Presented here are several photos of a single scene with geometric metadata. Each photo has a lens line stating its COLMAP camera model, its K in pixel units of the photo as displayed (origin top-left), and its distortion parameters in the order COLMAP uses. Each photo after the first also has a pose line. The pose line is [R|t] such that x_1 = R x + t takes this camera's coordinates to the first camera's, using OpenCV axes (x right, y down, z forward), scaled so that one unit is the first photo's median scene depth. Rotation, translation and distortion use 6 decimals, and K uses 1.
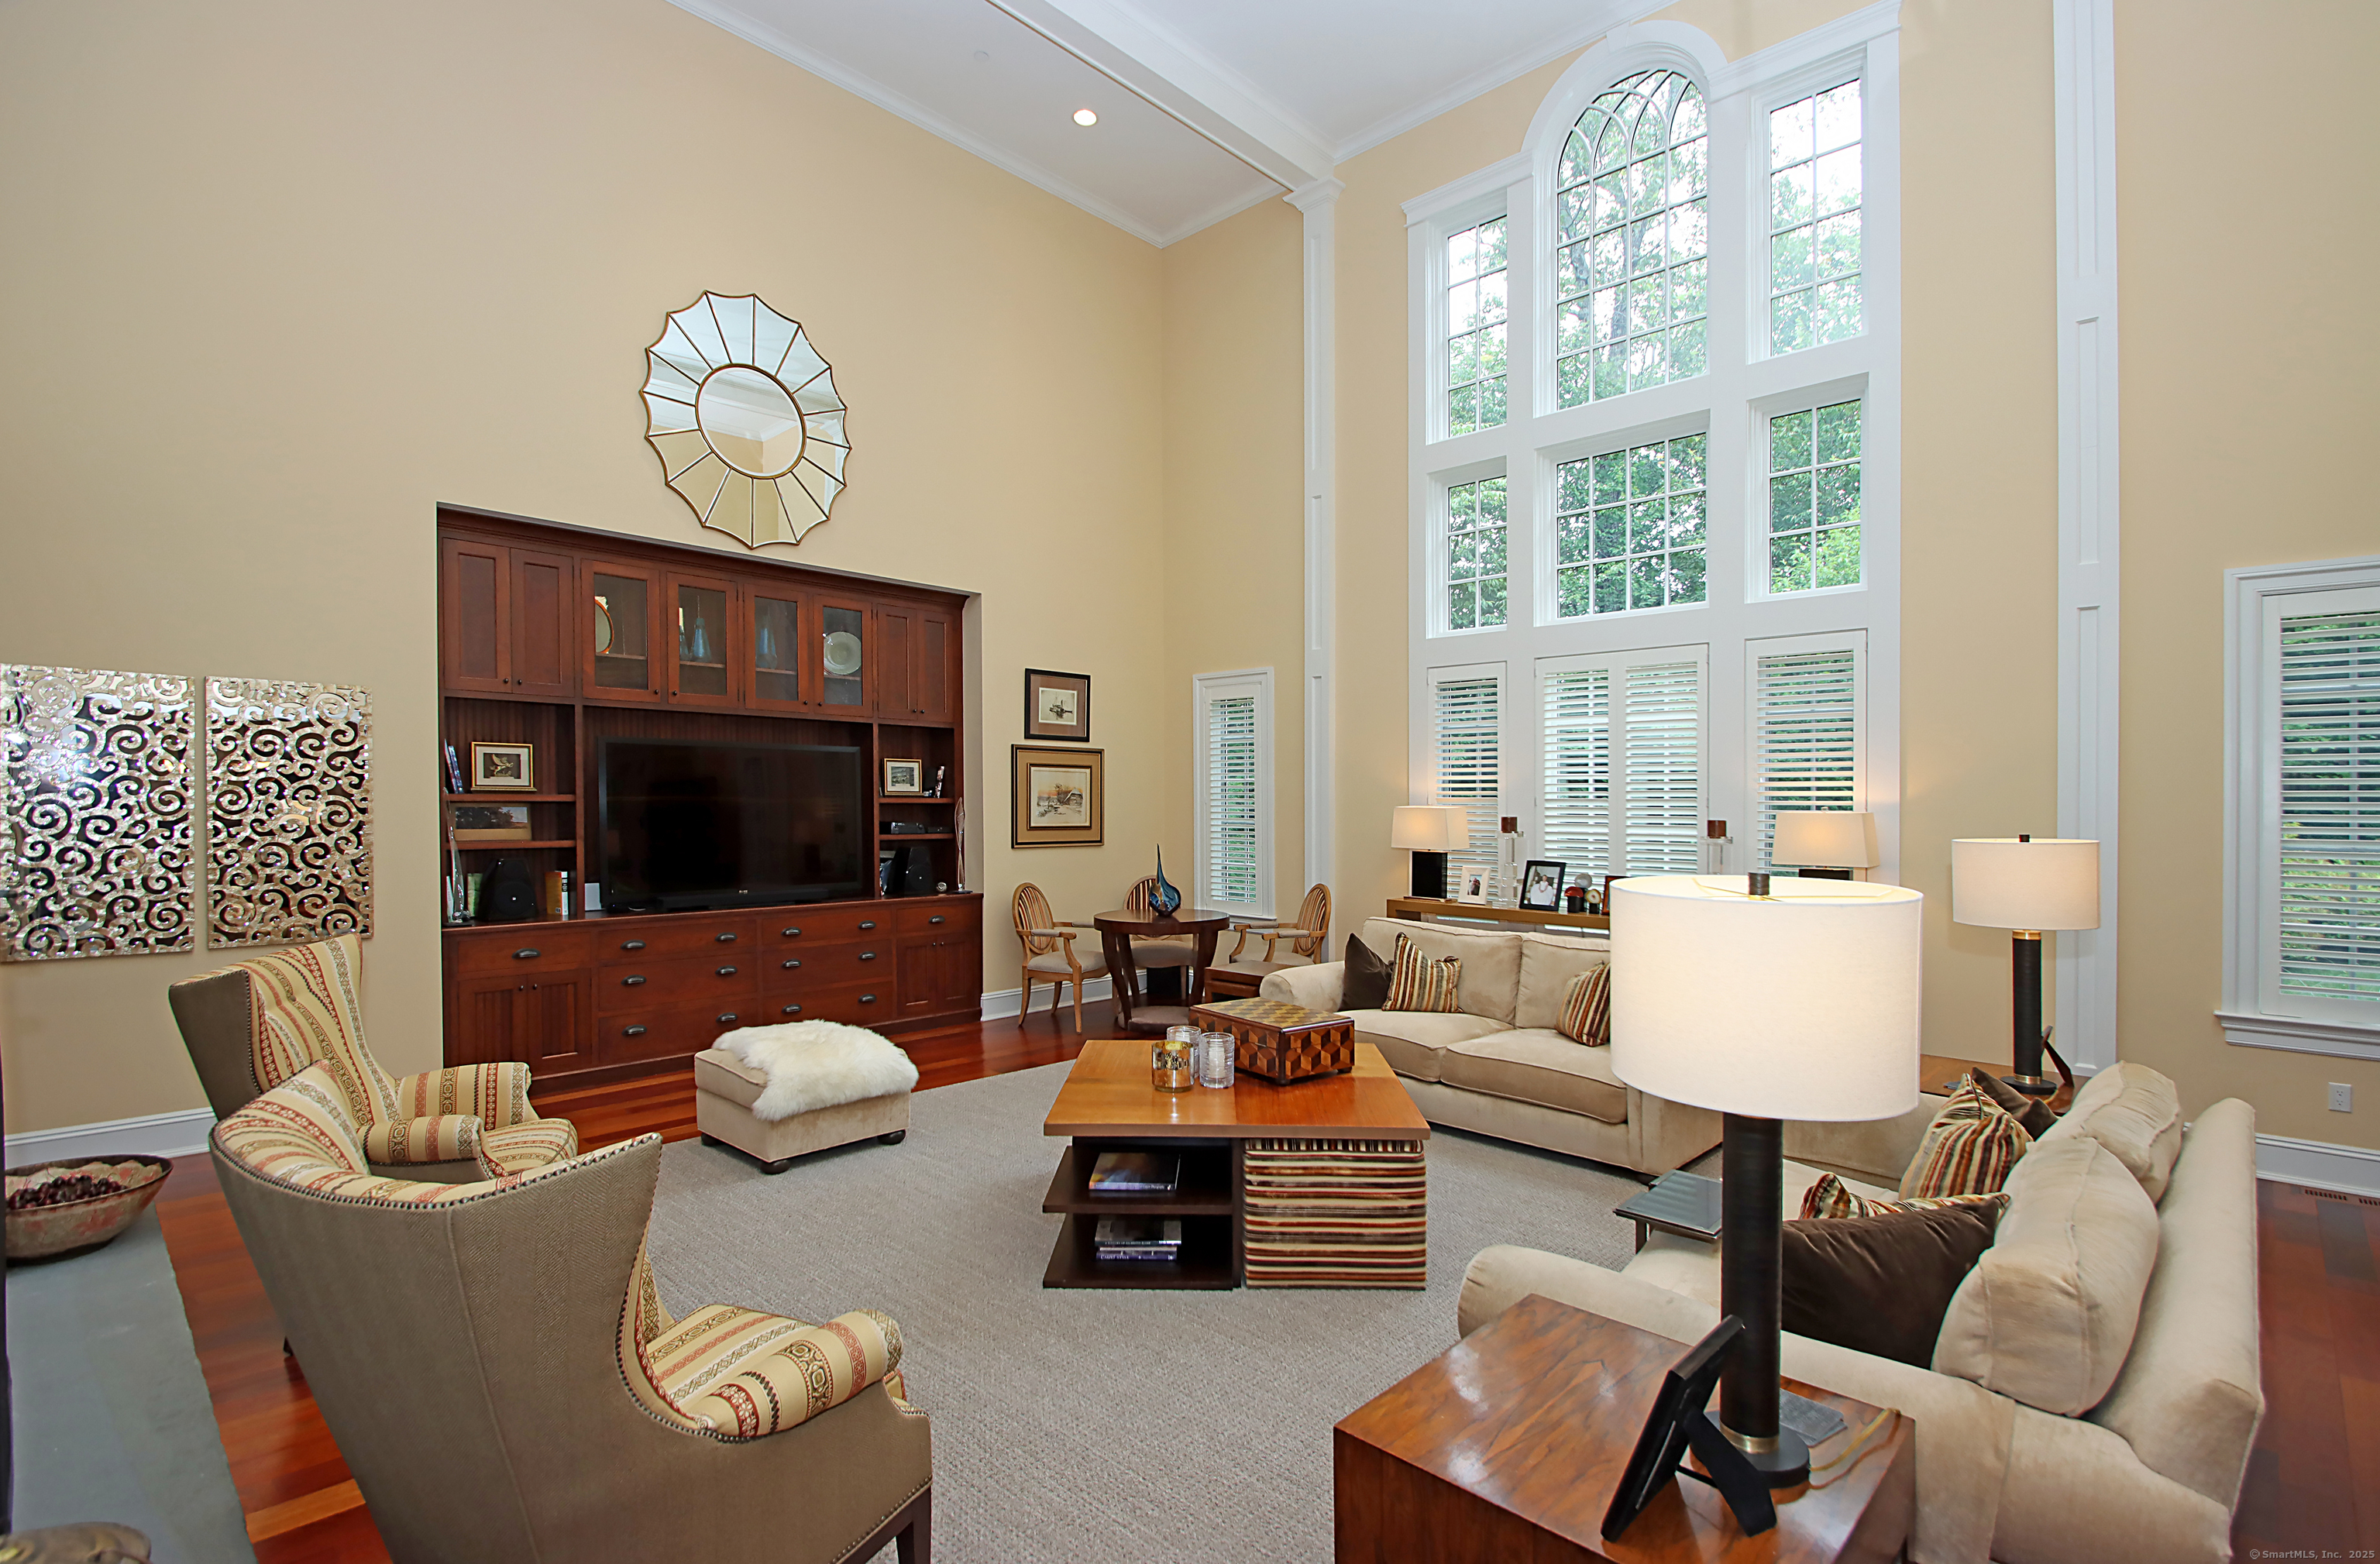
lens RADIAL K [[1121.2, 0, 1225.3], [0, 1121.2, 801.2], [0, 0, 1]] dist [0.000875, -0.000053]
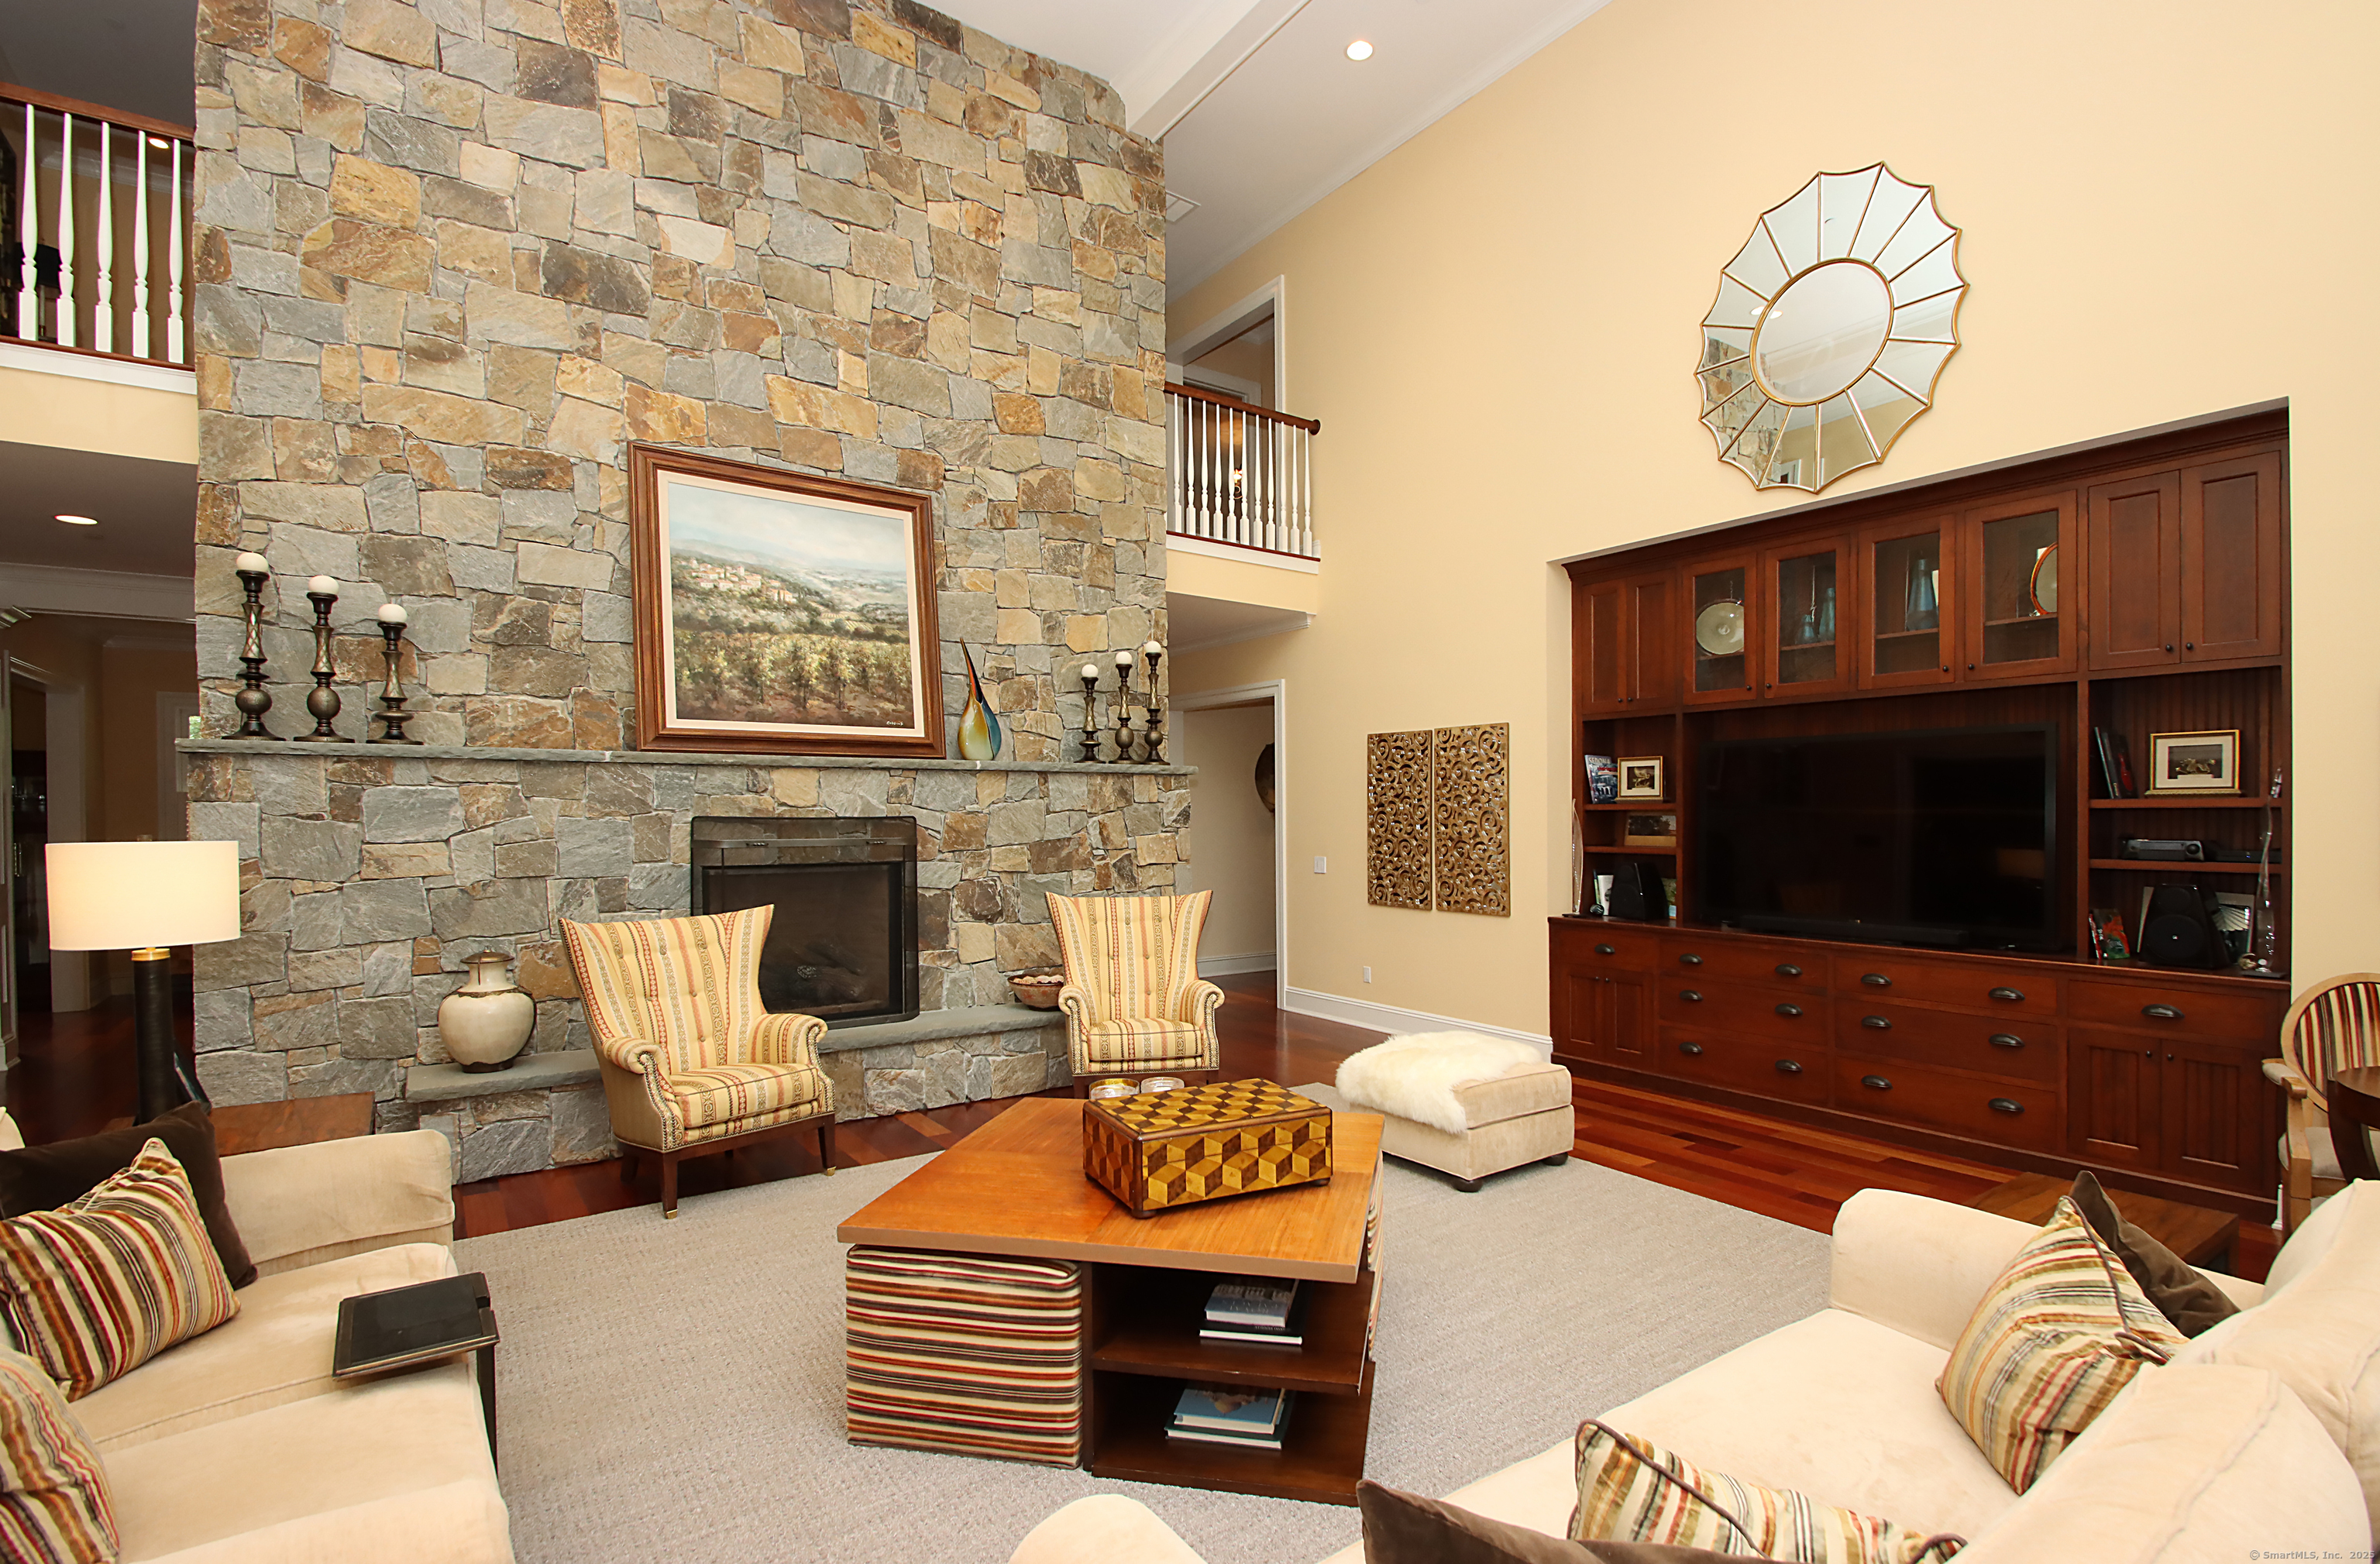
lens RADIAL K [[1155.1, 0, 1201.1], [0, 1155.1, 789.2], [0, 0, 1]] dist [0.000438, -0.000073]
pose [[-0.227484, -0.021964, -0.973534, 0.414680], [0.007888, 0.999671, -0.024397, 0.002879], [0.973750, -0.013229, -0.227236, 0.646129]]
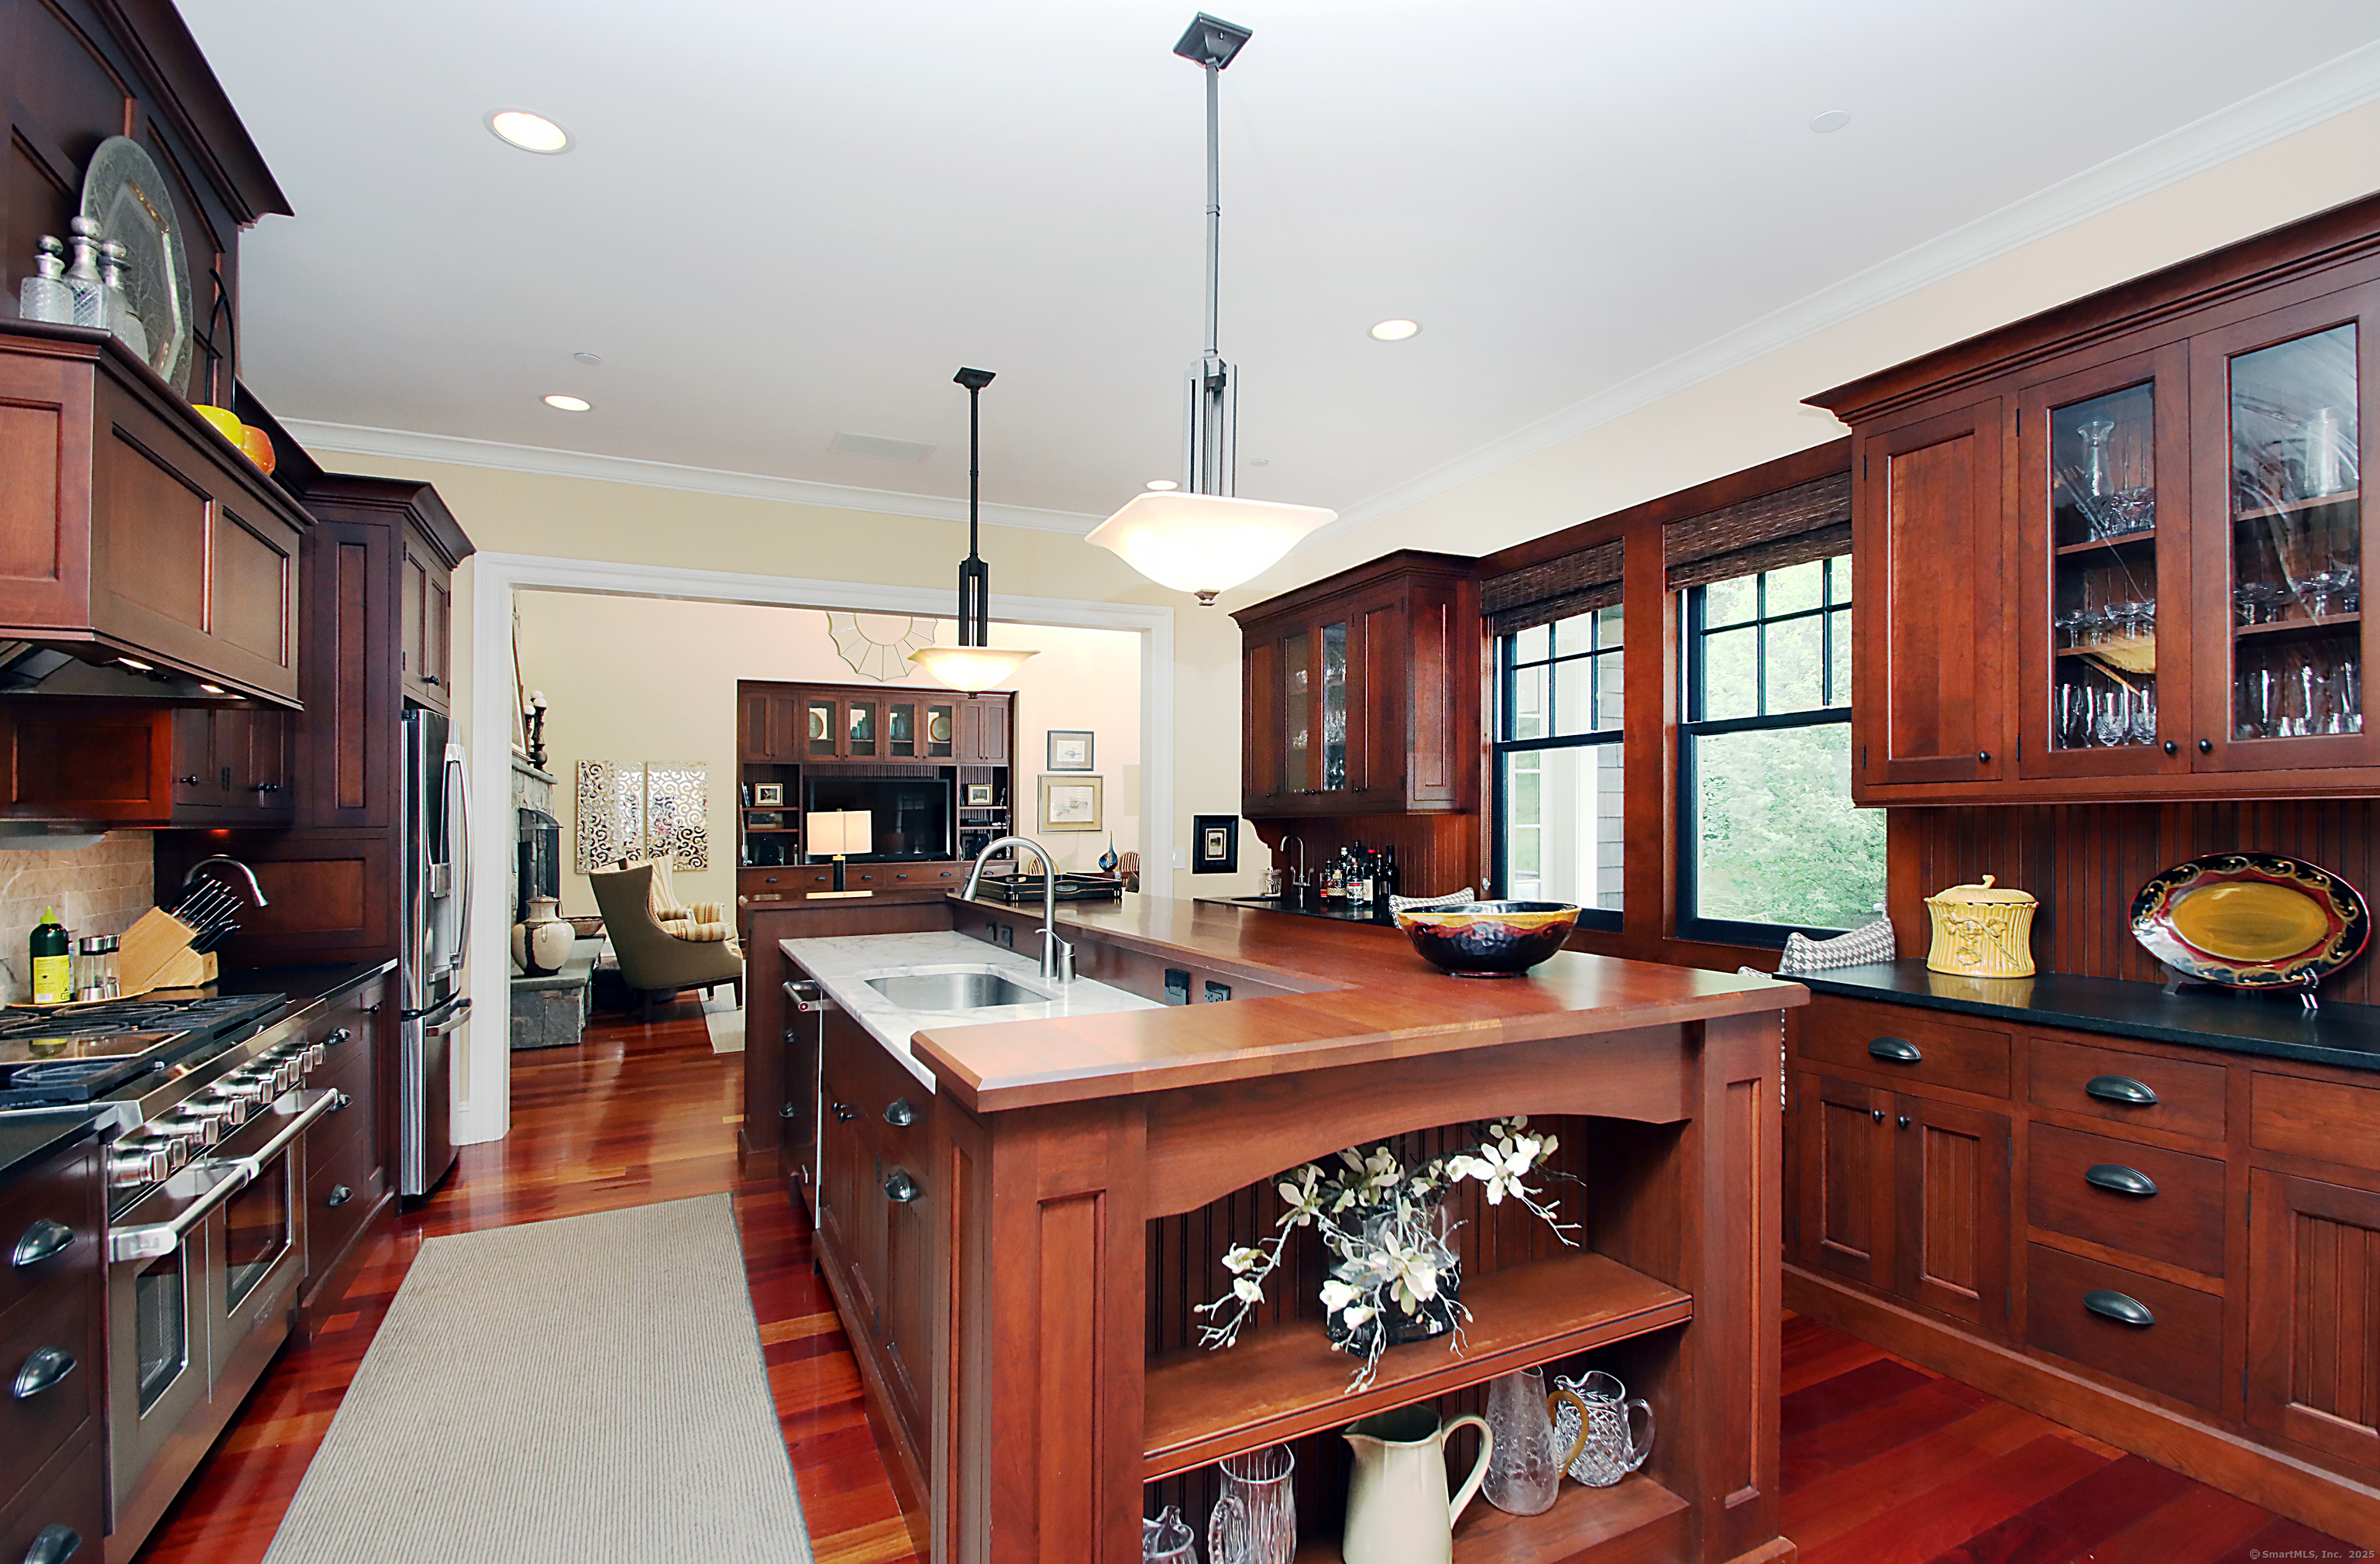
lens RADIAL K [[1153.7, 0, 1263.0], [0, 1153.7, 784.8], [0, 0, 1]] dist [0.031986, -0.024405]
pose [[0.943958, -0.023541, -0.329225, 0.762887], [0.016430, 0.999568, -0.024365, 0.015686], [0.329656, 0.017590, 0.943937, -0.611953]]
